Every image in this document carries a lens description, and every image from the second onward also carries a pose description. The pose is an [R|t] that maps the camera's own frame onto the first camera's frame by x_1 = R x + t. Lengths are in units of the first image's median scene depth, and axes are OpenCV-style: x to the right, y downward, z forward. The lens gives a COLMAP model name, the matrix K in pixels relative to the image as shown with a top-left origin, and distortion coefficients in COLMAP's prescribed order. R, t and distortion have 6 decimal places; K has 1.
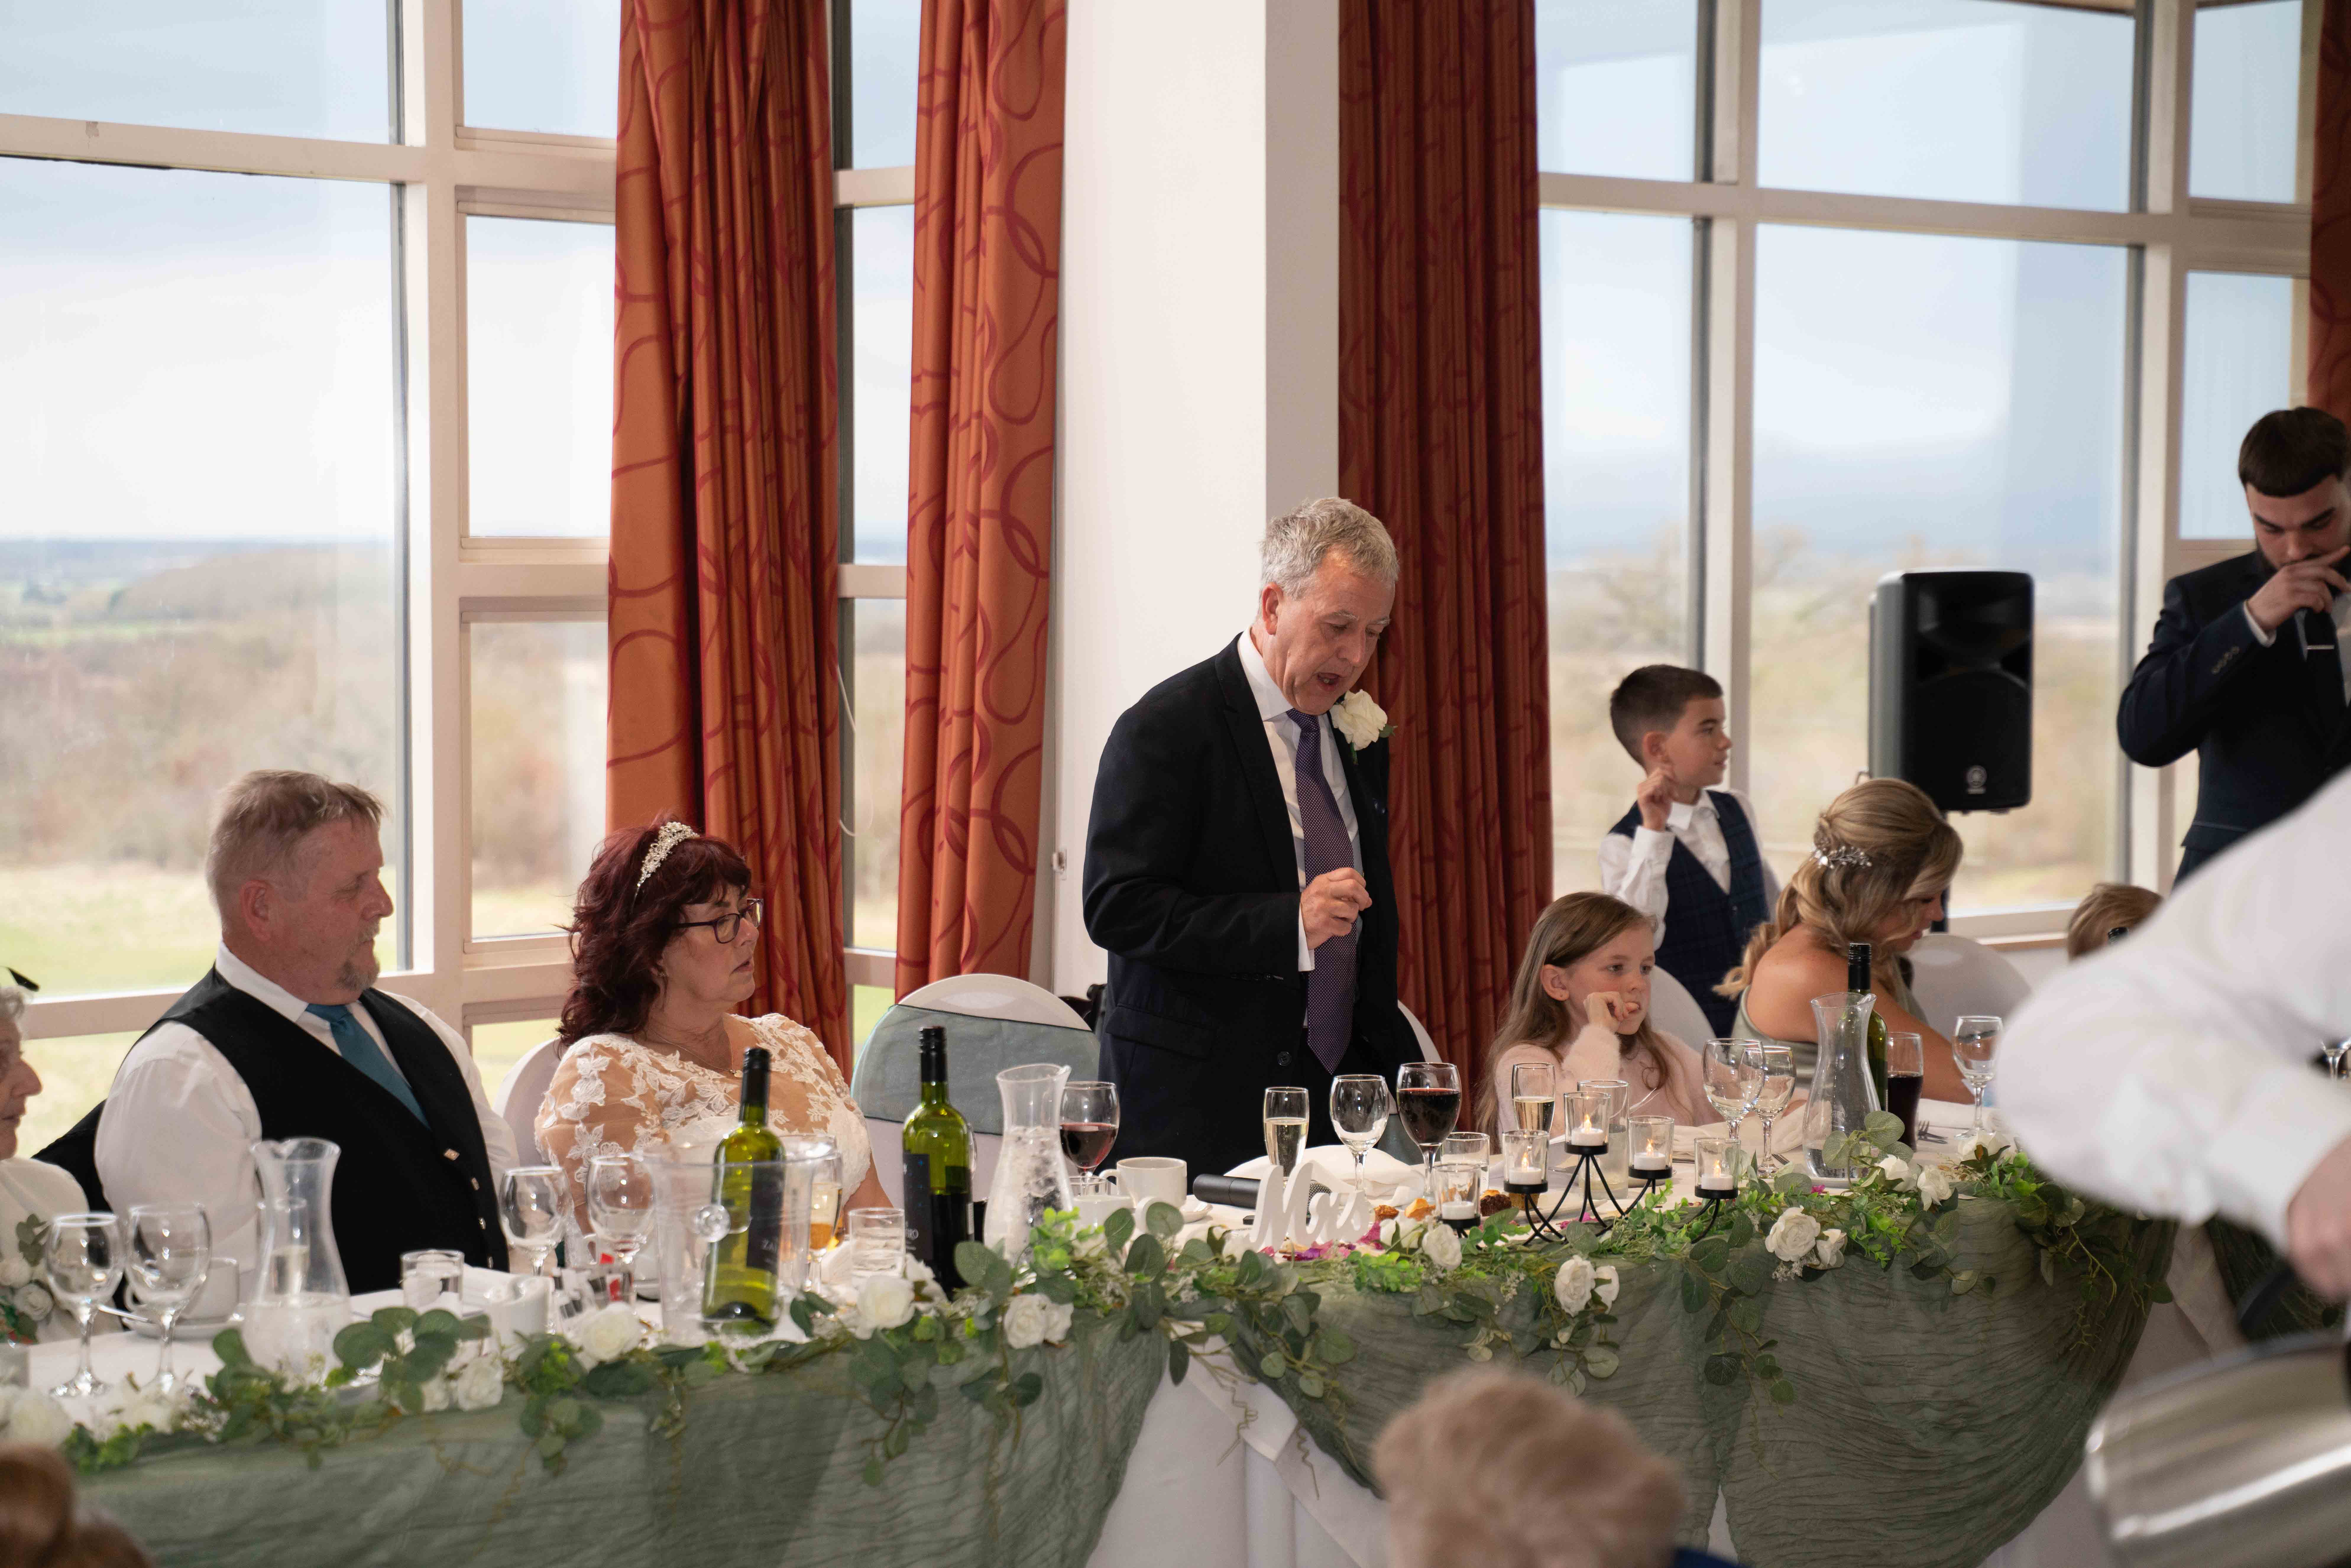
lens RADIAL K [[4761.5, 0, 1175.5], [0, 4761.5, 784.0], [0, 0, 1]] dist [0.266785, 0.243378]
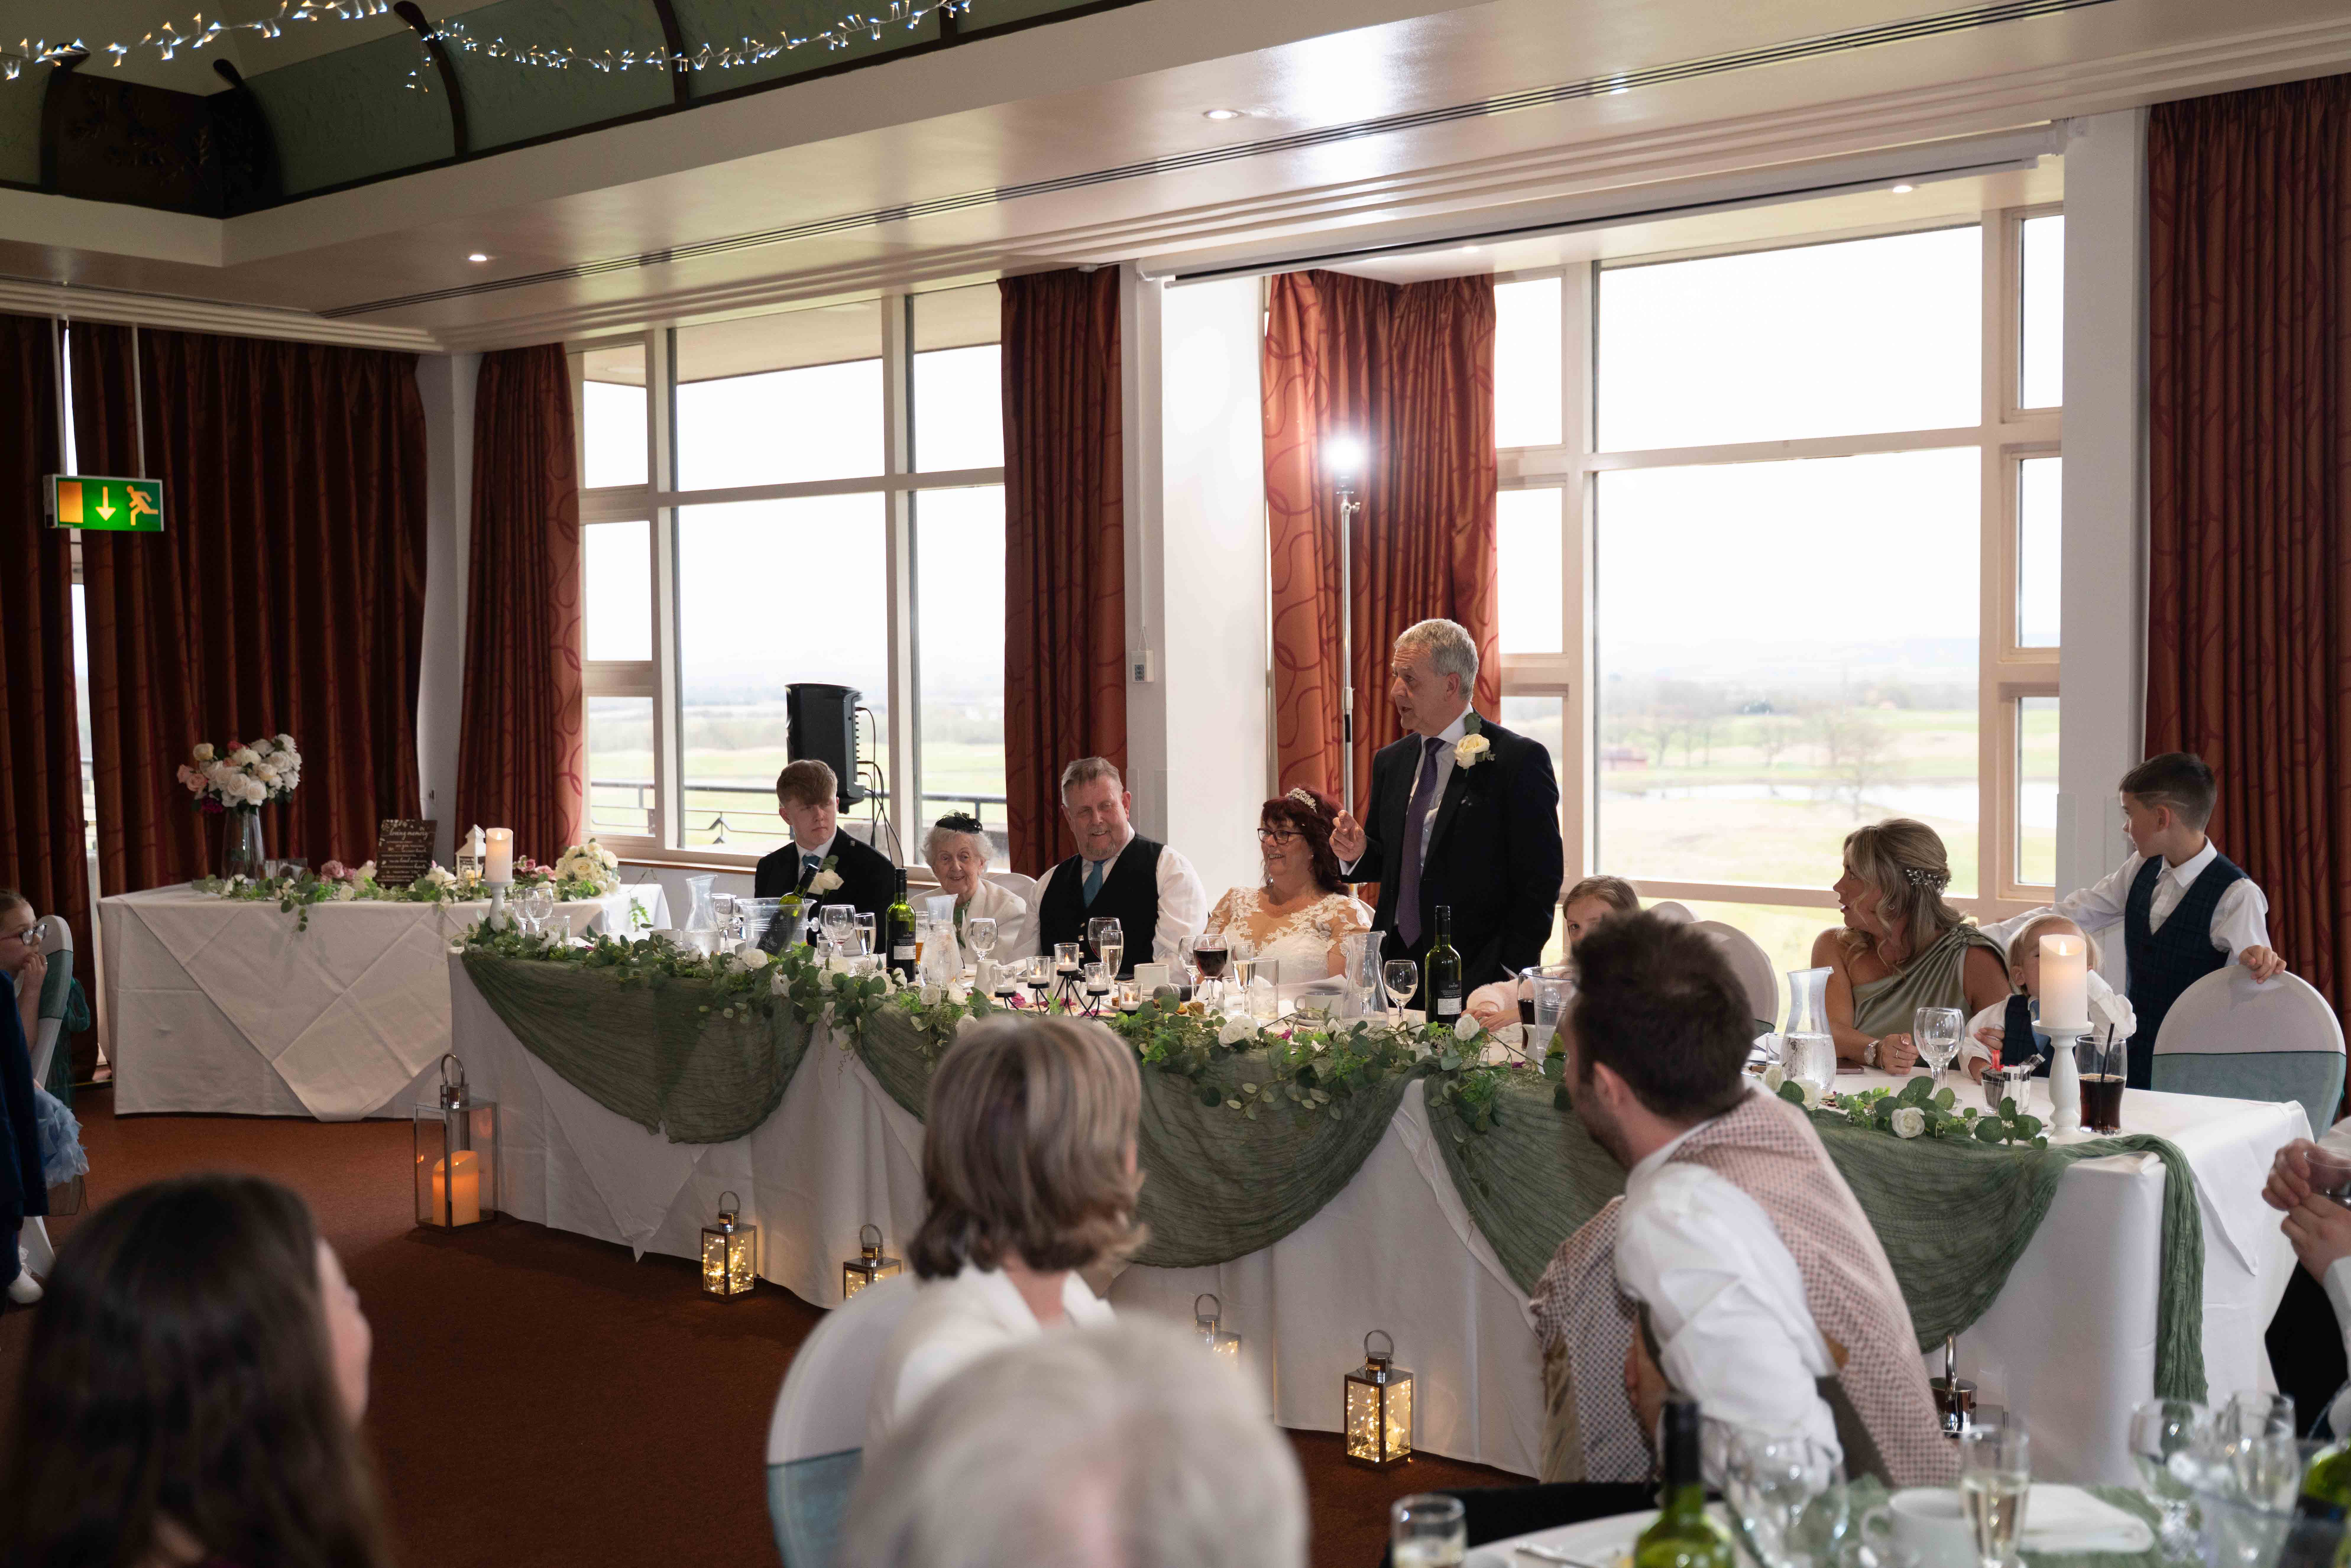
lens RADIAL K [[2508.8, 0, 1175.5], [0, 2508.8, 784.0], [0, 0, 1]] dist [-0.046951, 0.007161]
pose [[0.108739, 0.047491, -0.992935, 0.733159], [-0.041104, 0.998219, 0.043242, -0.030088], [0.993220, 0.036111, 0.110497, 0.626260]]
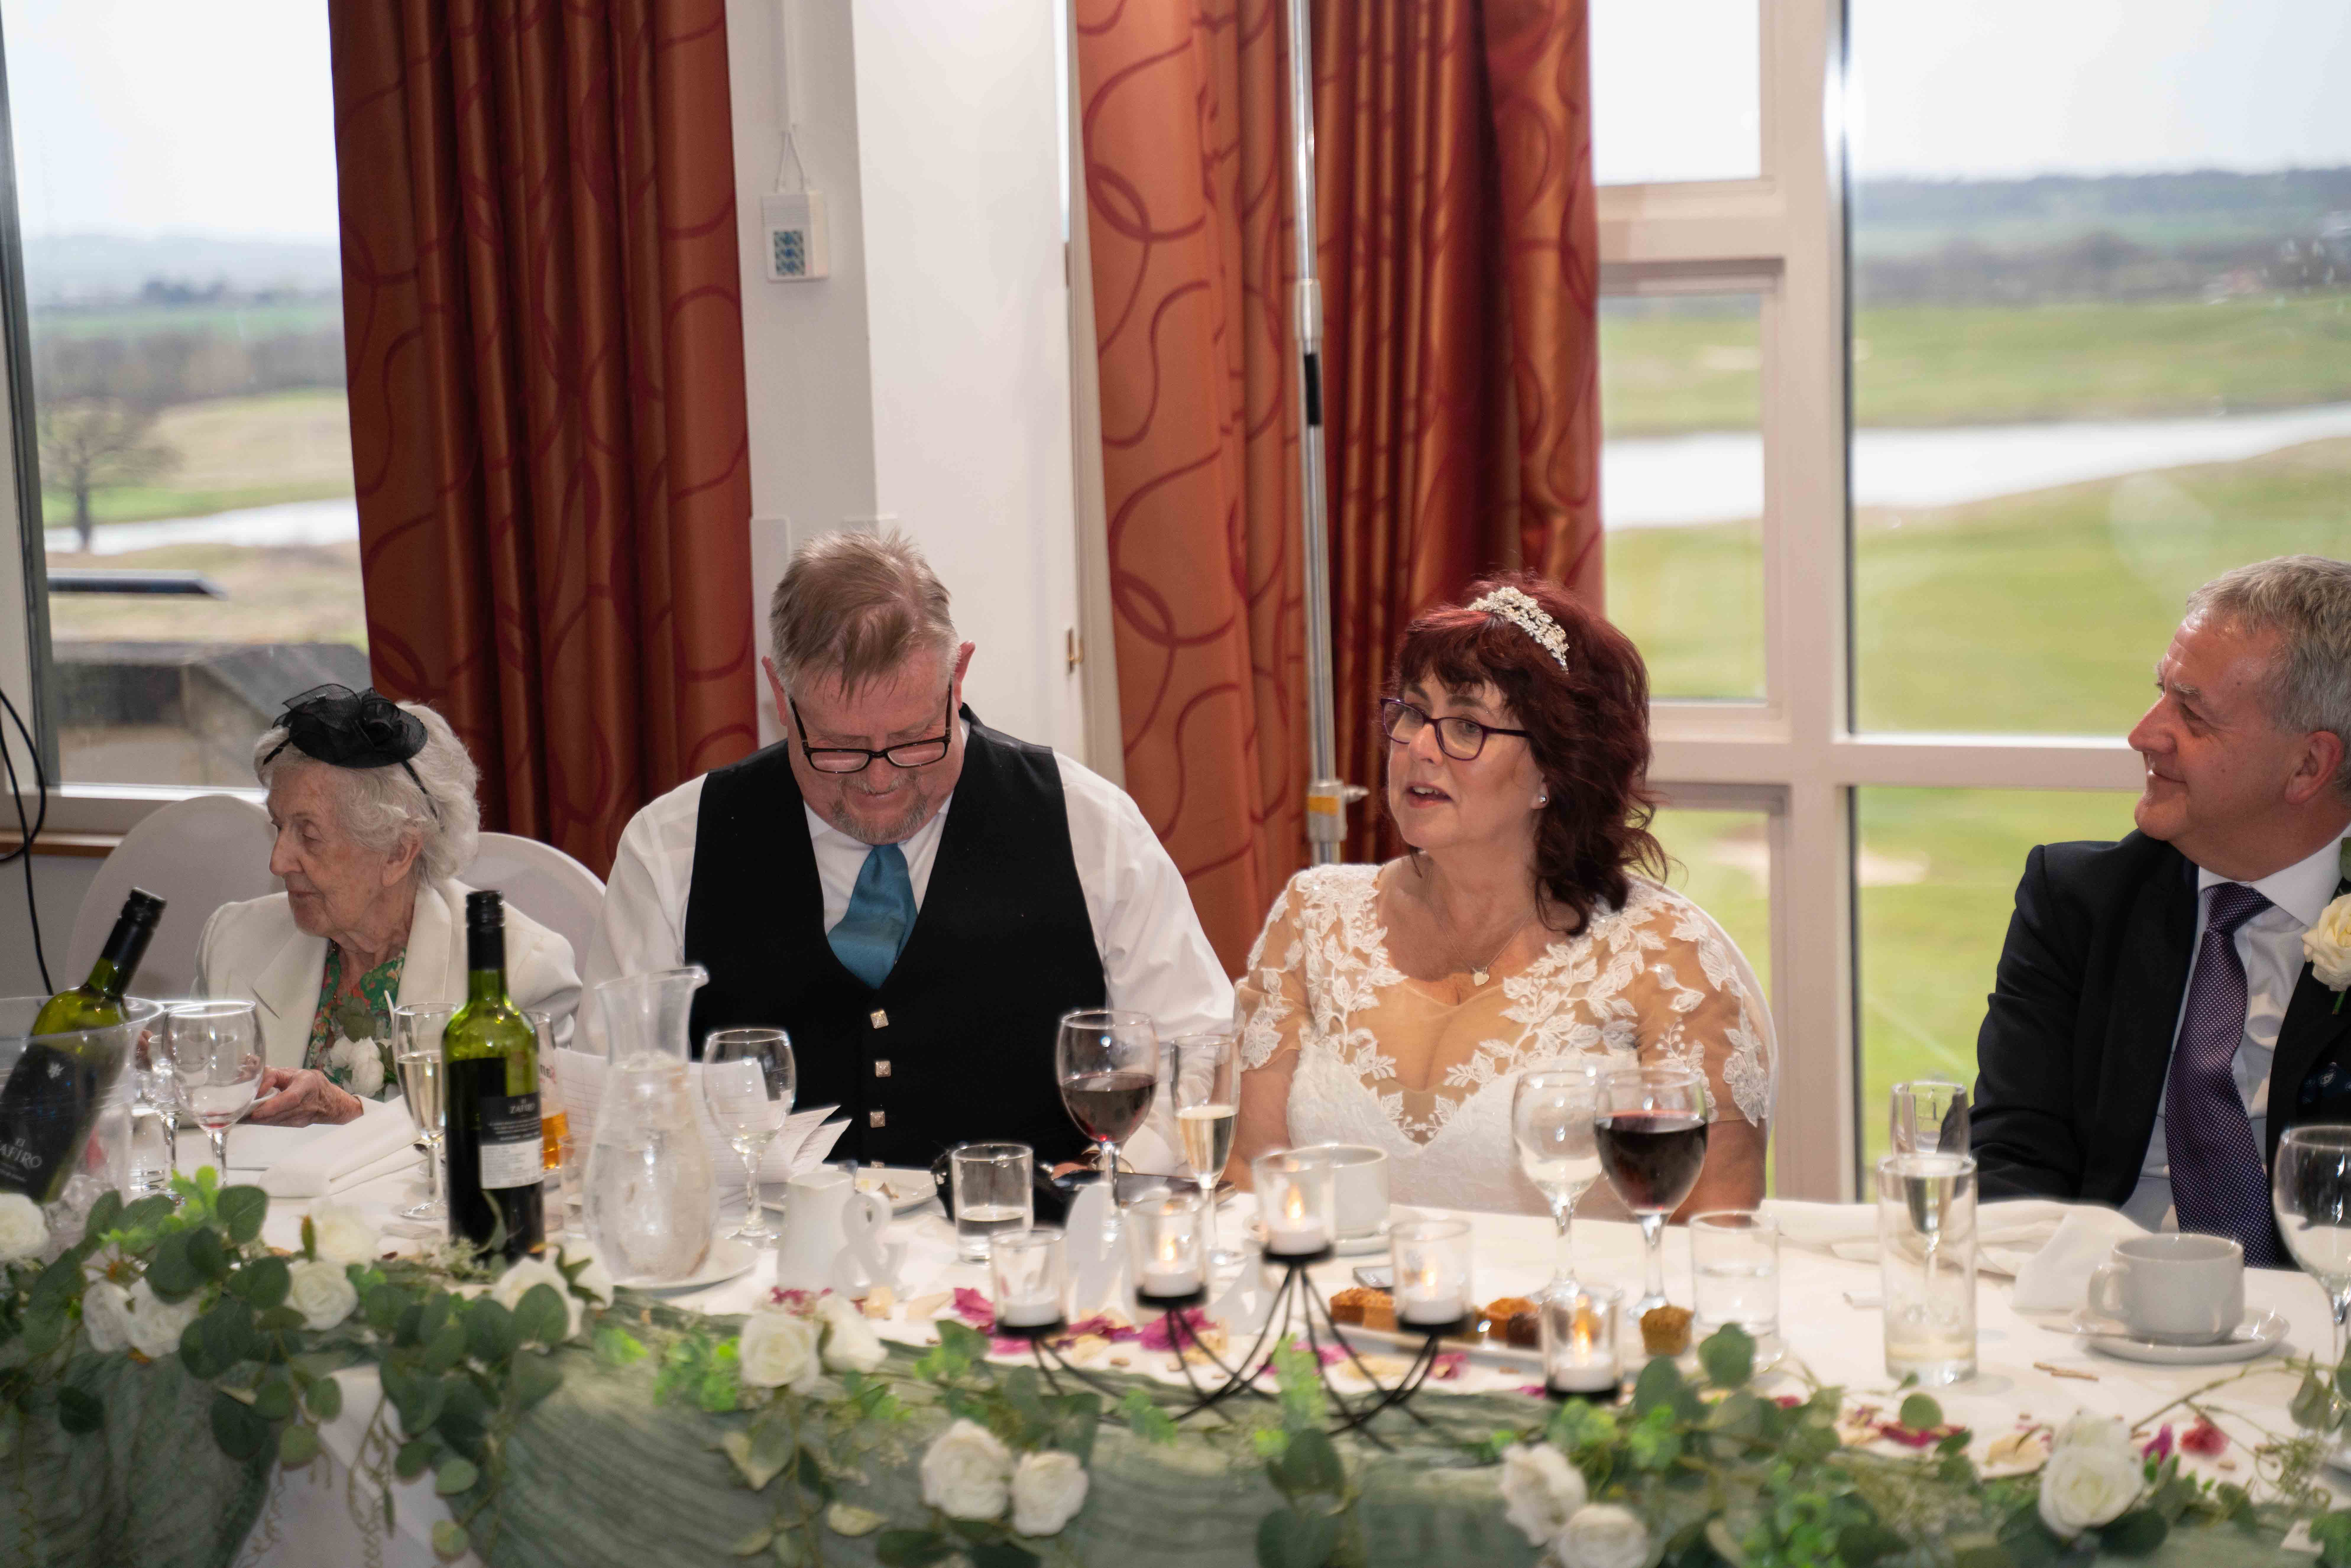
lens RADIAL K [[4549.4, 0, 1175.5], [0, 4549.4, 784.0], [0, 0, 1]] dist [0.252347, 0.396629]
pose [[0.357700, 0.100410, -0.928423, 0.388393], [-0.014660, 0.994684, 0.101928, -0.022581], [0.933722, -0.022849, 0.357270, 0.536143]]
